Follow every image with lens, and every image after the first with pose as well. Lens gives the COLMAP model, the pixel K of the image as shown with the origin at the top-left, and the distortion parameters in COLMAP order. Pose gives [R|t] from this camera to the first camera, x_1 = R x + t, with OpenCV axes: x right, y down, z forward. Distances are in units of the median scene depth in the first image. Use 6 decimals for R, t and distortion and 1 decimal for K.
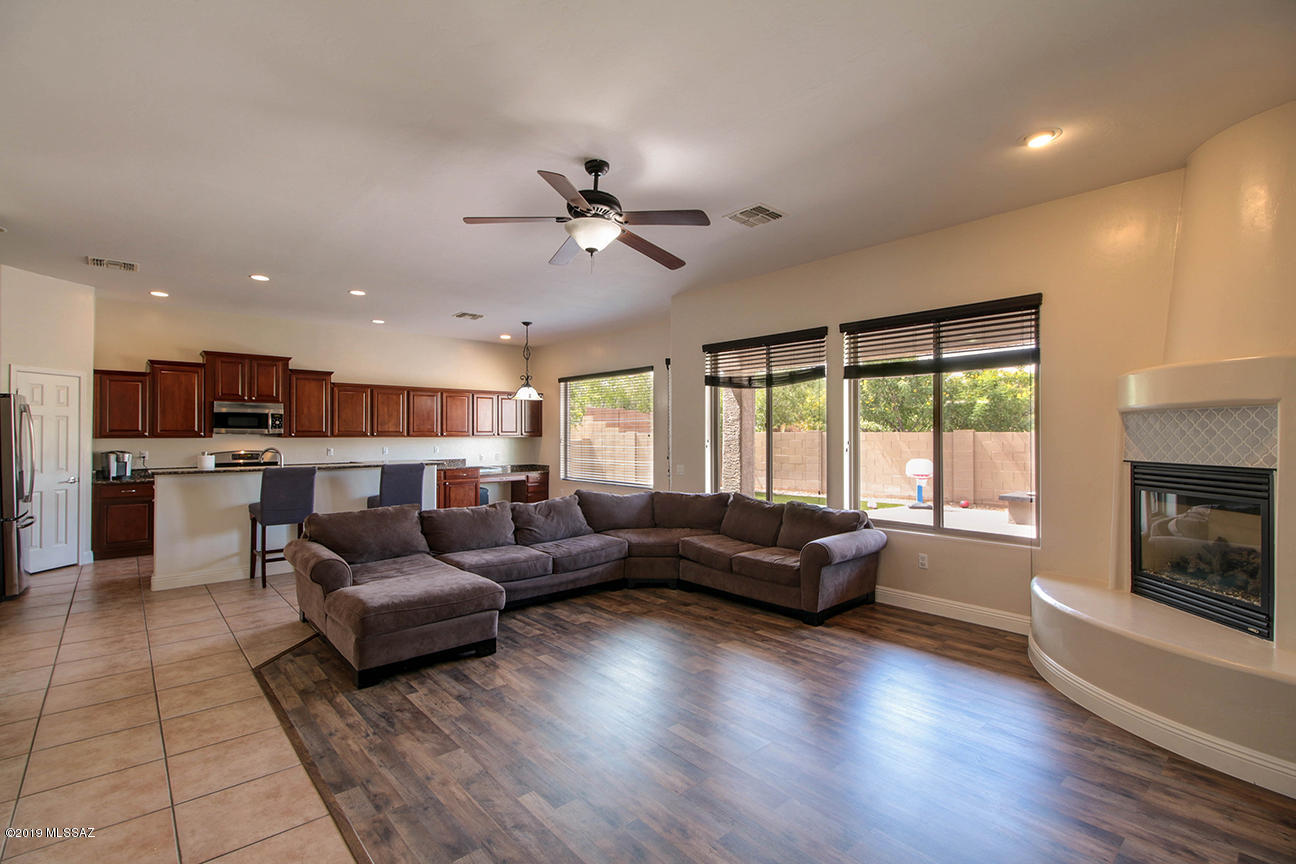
lens RADIAL K [[590.2, 0, 646.9], [0, 590.2, 429.5], [0, 0, 1]] dist [0.016011, -0.007201]
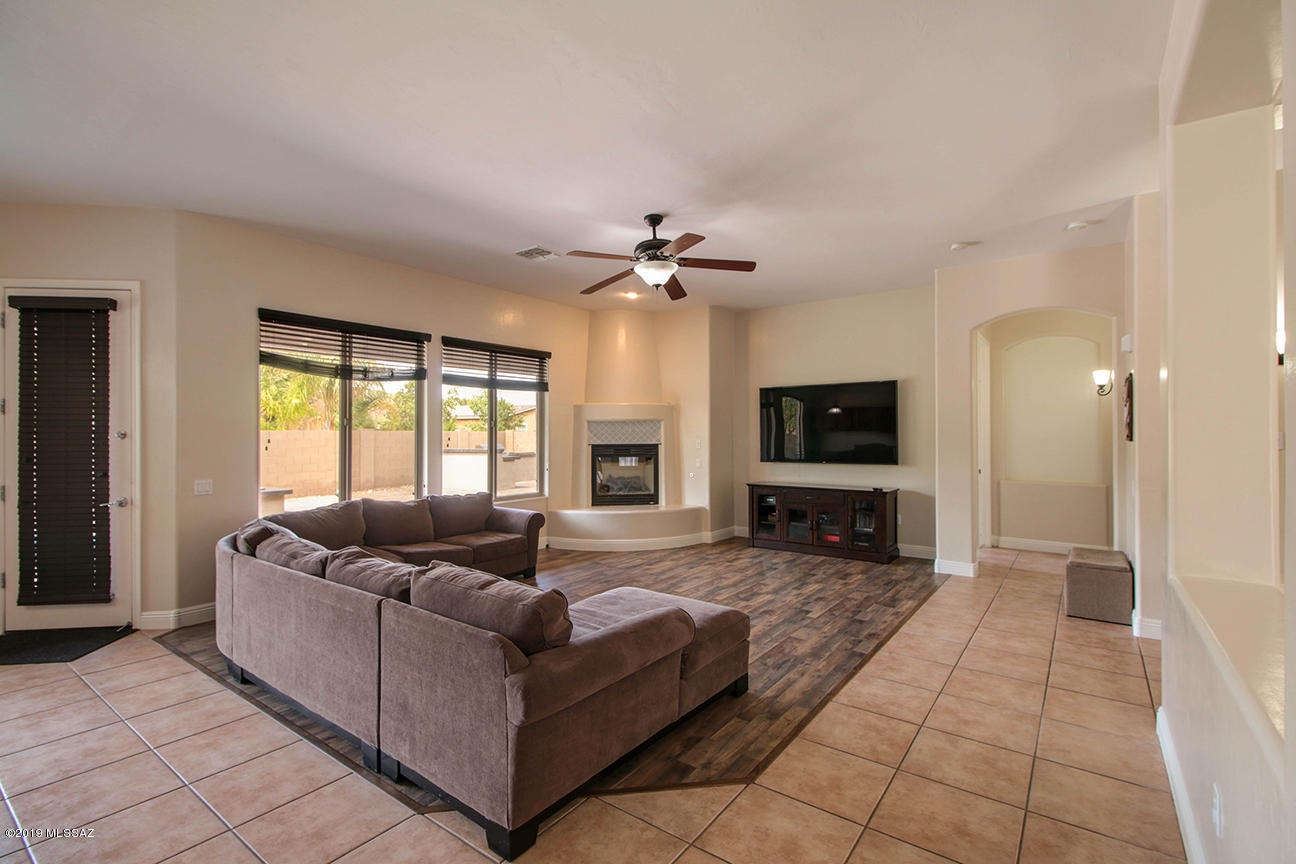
lens RADIAL K [[590.2, 0, 641.6], [0, 590.2, 425.7], [0, 0, 1]] dist [0.016011, -0.007201]
pose [[-0.199781, 0.012392, 0.979762, -1.012034], [-0.005145, 0.999893, -0.013696, 0.011703], [-0.979827, -0.007777, -0.199695, 0.981524]]
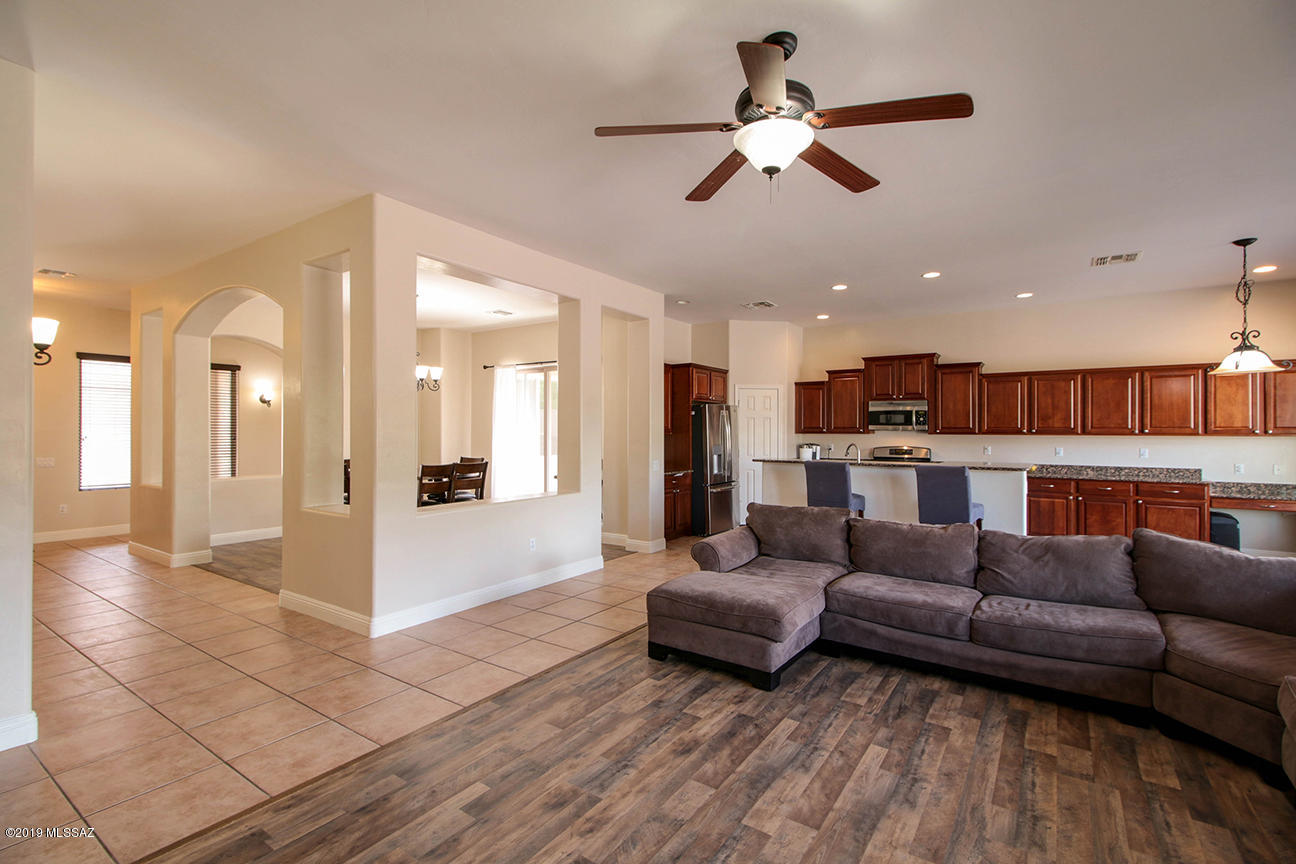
lens RADIAL K [[590.2, 0, 642.1], [0, 590.2, 429.6], [0, 0, 1]] dist [0.016011, -0.007201]
pose [[0.233922, -0.000870, -0.972255, 0.427571], [0.004688, 0.999989, 0.000234, 0.005671], [0.972244, -0.004613, 0.233924, 0.522938]]
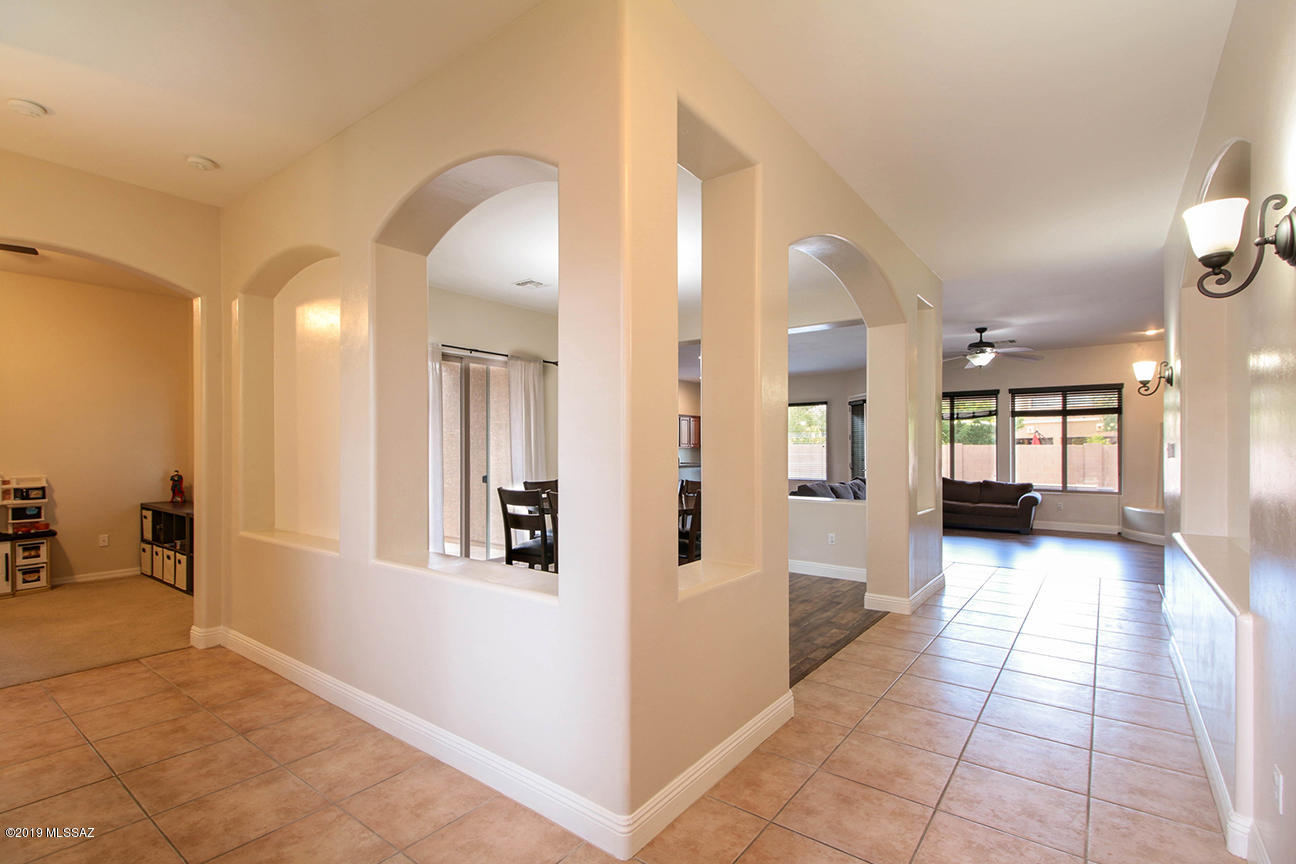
lens RADIAL K [[590.2, 0, 643.0], [0, 590.2, 452.0], [0, 0, 1]] dist [0.016011, -0.007201]
pose [[0.978907, -0.000796, 0.204306, -1.435096], [-0.001796, 0.999920, 0.012504, 0.008631], [-0.204300, -0.012607, 0.978827, -0.760255]]
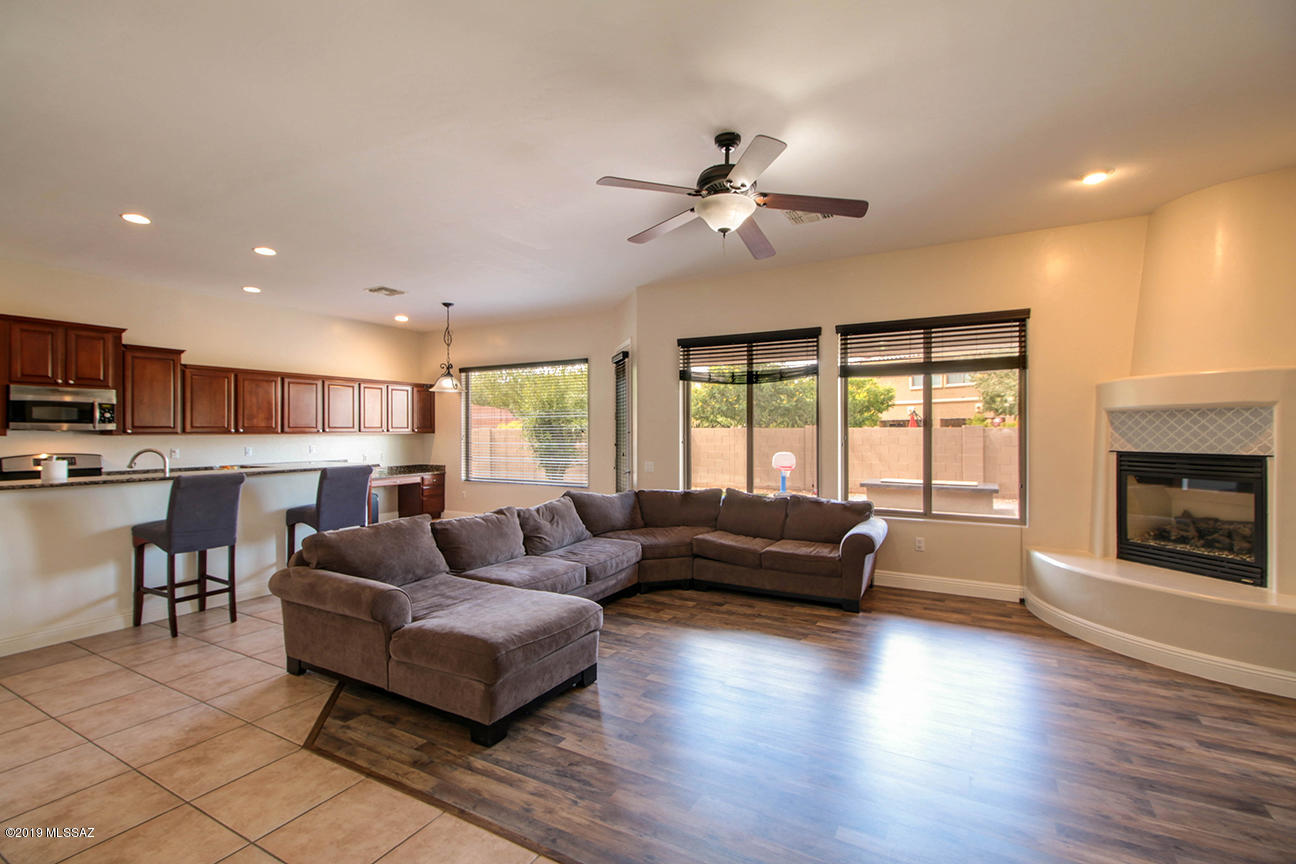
lens RADIAL K [[590.2, 0, 645.2], [0, 590.2, 429.5], [0, 0, 1]] dist [0.016011, -0.007201]
pose [[0.945900, -0.001032, 0.324457, -0.391371], [-0.001159, 0.999978, 0.006561, 0.001208], [-0.324457, -0.006582, 0.945878, 0.126163]]
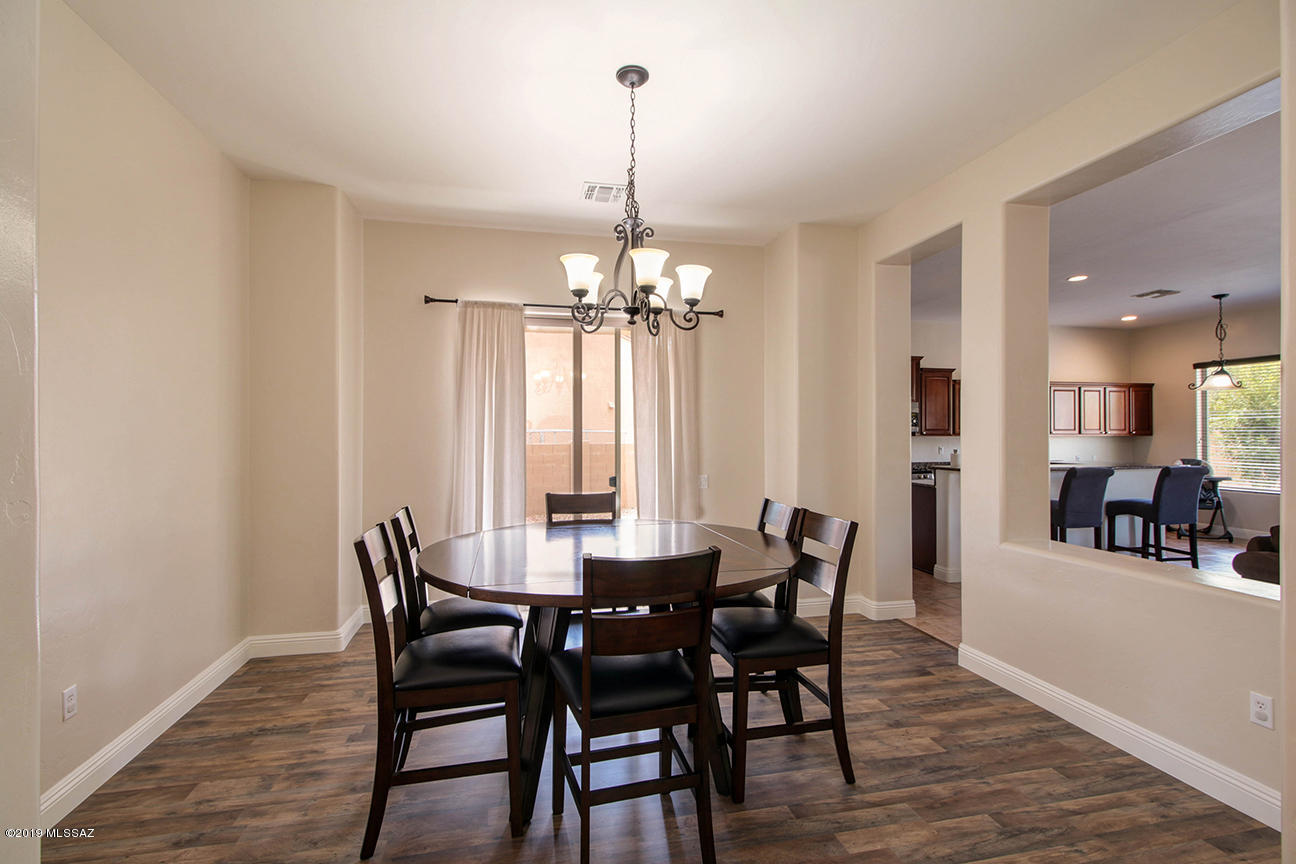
lens RADIAL K [[590.2, 0, 647.4], [0, 590.2, 434.3], [0, 0, 1]] dist [0.016011, -0.007201]
pose [[0.871283, 0.000053, -0.490781, -0.907479], [0.004781, 0.999952, 0.008596, 0.000333], [0.490758, -0.009835, 0.871240, -0.195808]]
